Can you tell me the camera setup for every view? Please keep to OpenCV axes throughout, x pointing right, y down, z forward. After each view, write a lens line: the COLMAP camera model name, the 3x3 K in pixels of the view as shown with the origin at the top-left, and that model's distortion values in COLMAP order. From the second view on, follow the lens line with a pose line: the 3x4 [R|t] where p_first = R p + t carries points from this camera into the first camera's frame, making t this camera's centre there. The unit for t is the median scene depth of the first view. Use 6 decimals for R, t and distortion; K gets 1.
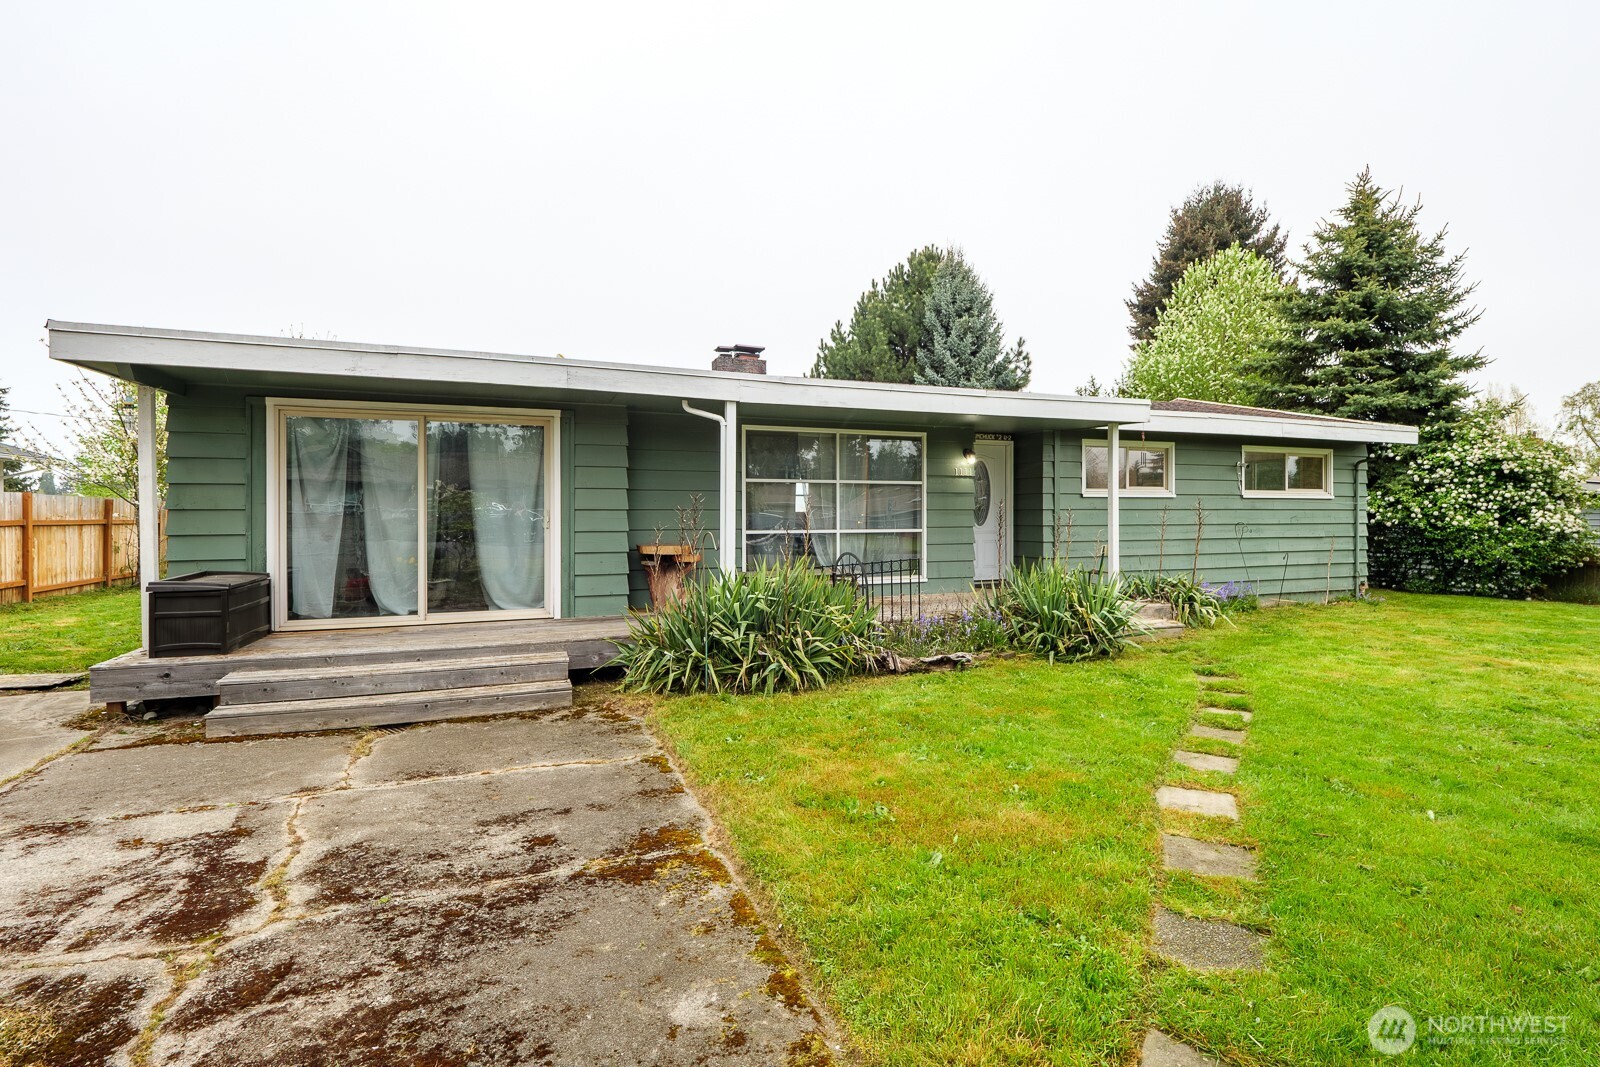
lens RADIAL K [[774.9, 0, 810.6], [0, 774.9, 530.9], [0, 0, 1]] dist [0.012049, -0.000604]
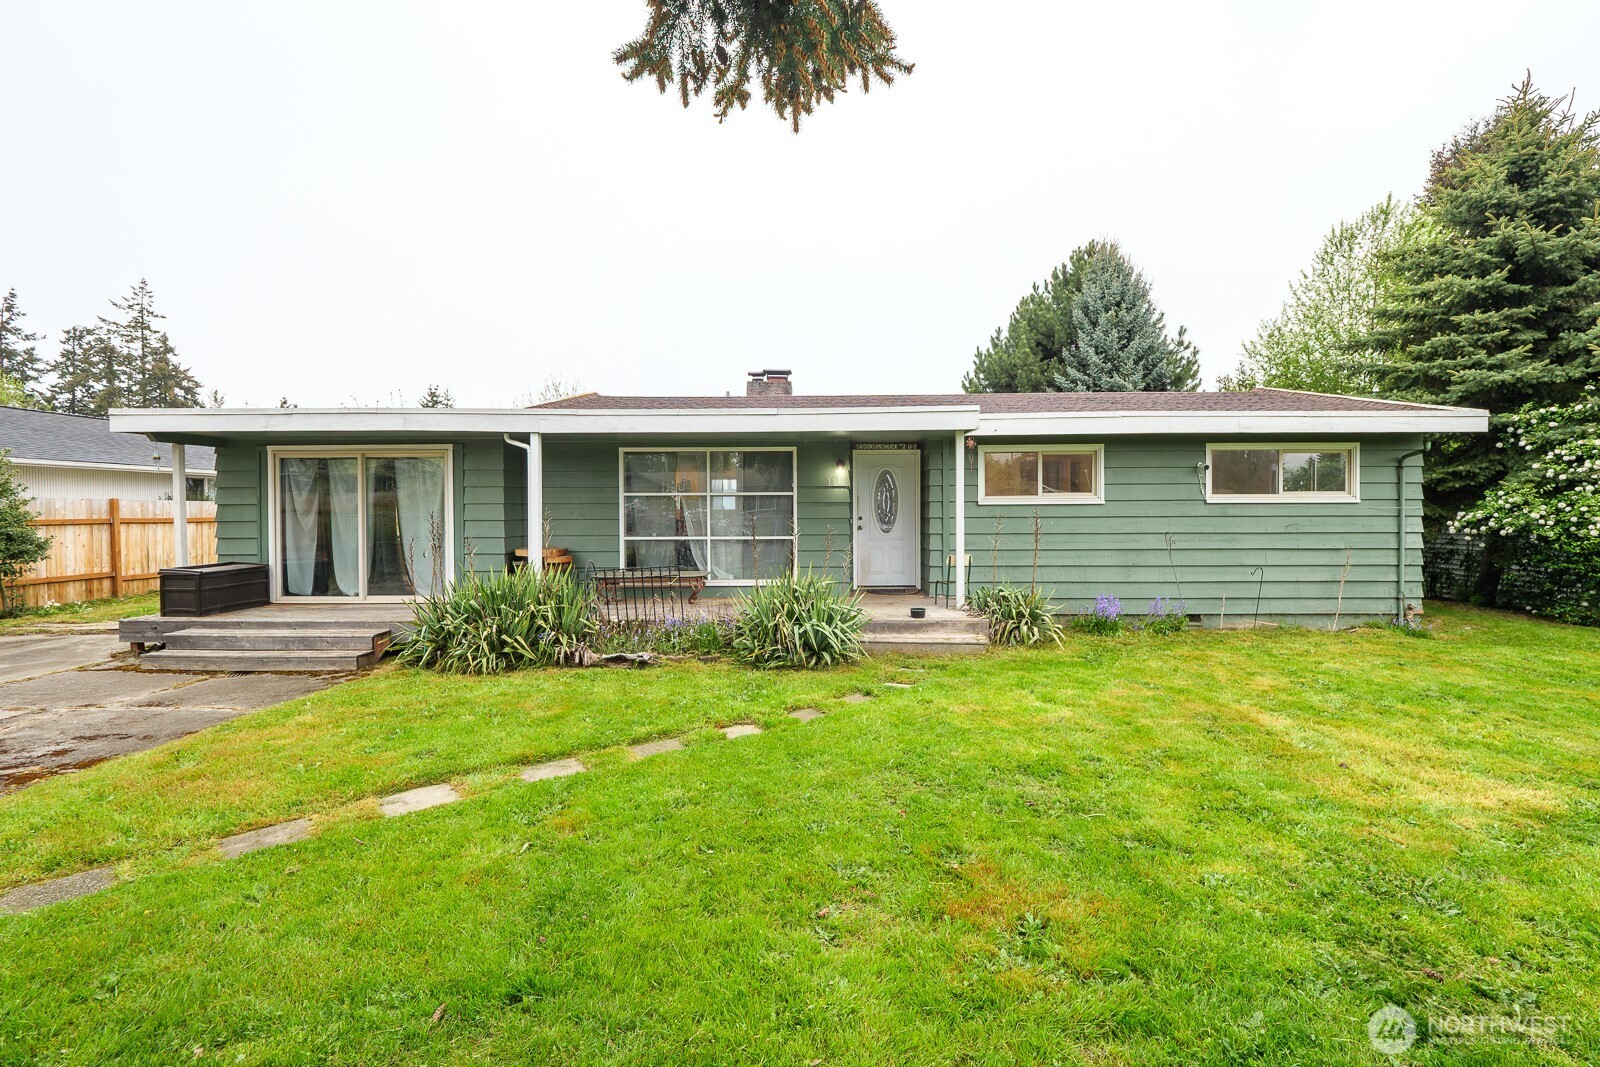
lens RADIAL K [[699.3, 0, 802.3], [0, 699.3, 537.1], [0, 0, 1]] dist [0.003867, -0.002025]
pose [[0.921665, 0.012032, -0.387801, 0.426992], [-0.005757, 0.999833, 0.017337, -0.014714], [0.387945, -0.013746, 0.921580, 0.090890]]
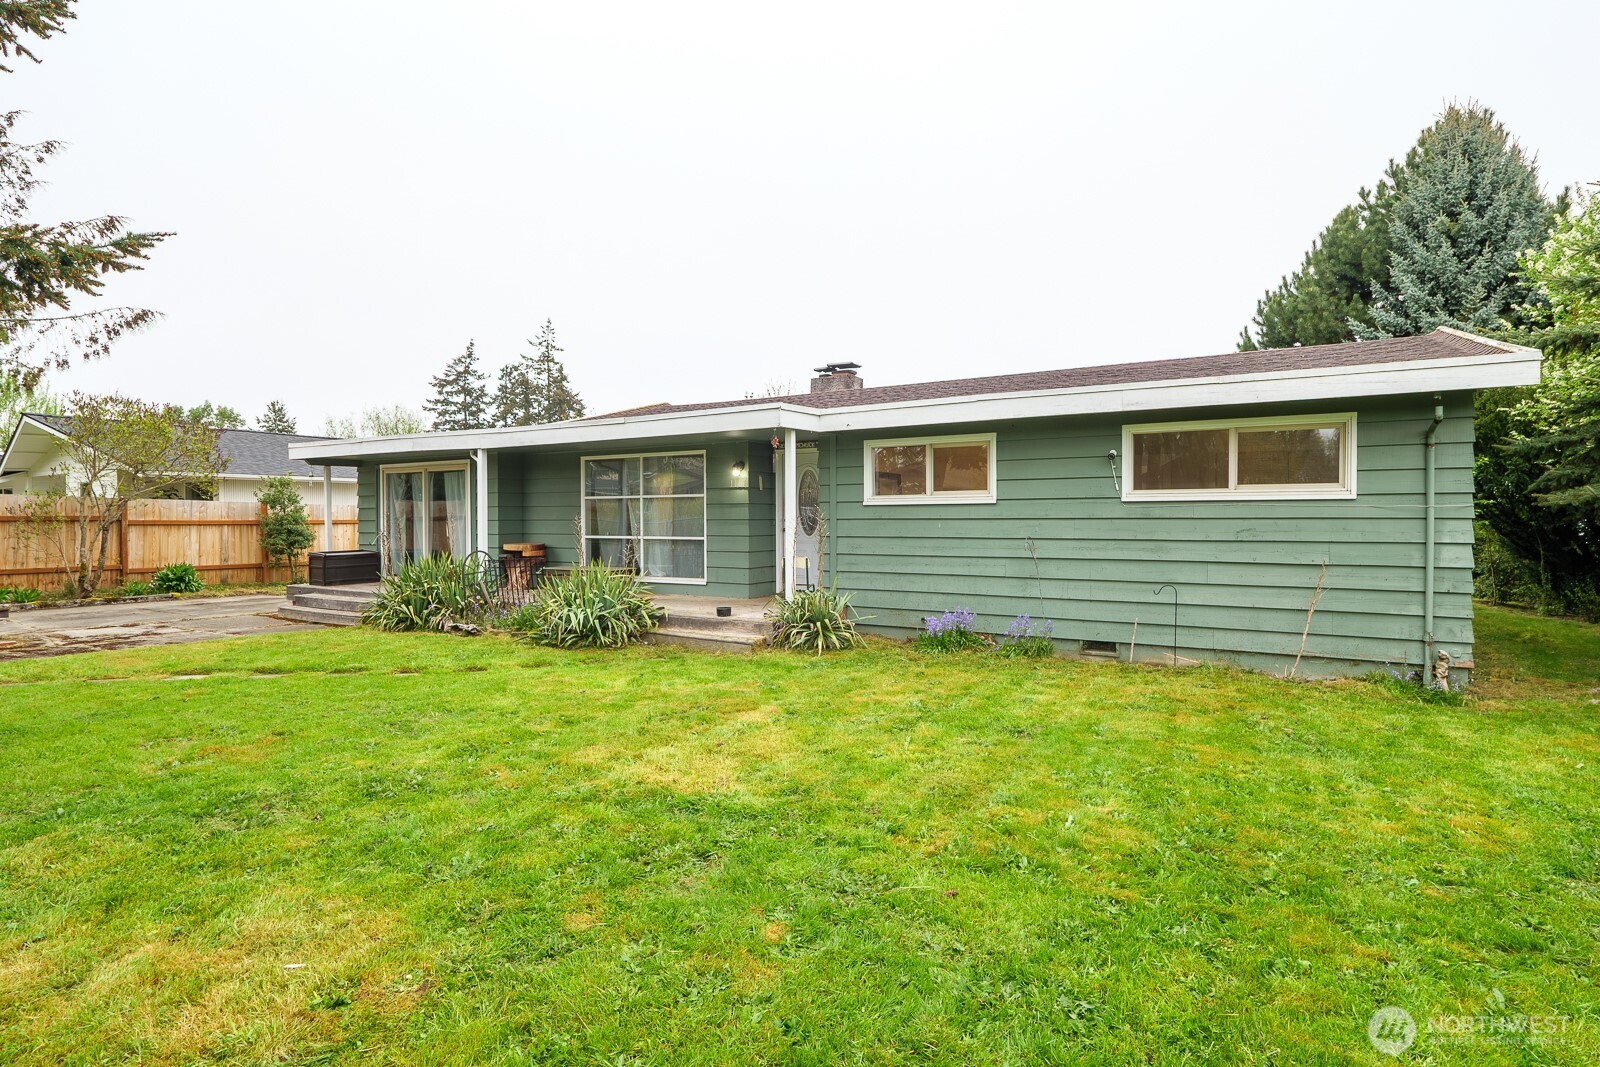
lens RADIAL K [[857.5, 0, 794.1], [0, 857.5, 543.1], [0, 0, 1]] dist [-0.000082, -0.001895]
pose [[0.591351, 0.020599, -0.806151, 0.961281], [-0.019458, 0.999747, 0.011273, -0.008101], [0.806180, 0.009020, 0.591602, 0.307276]]
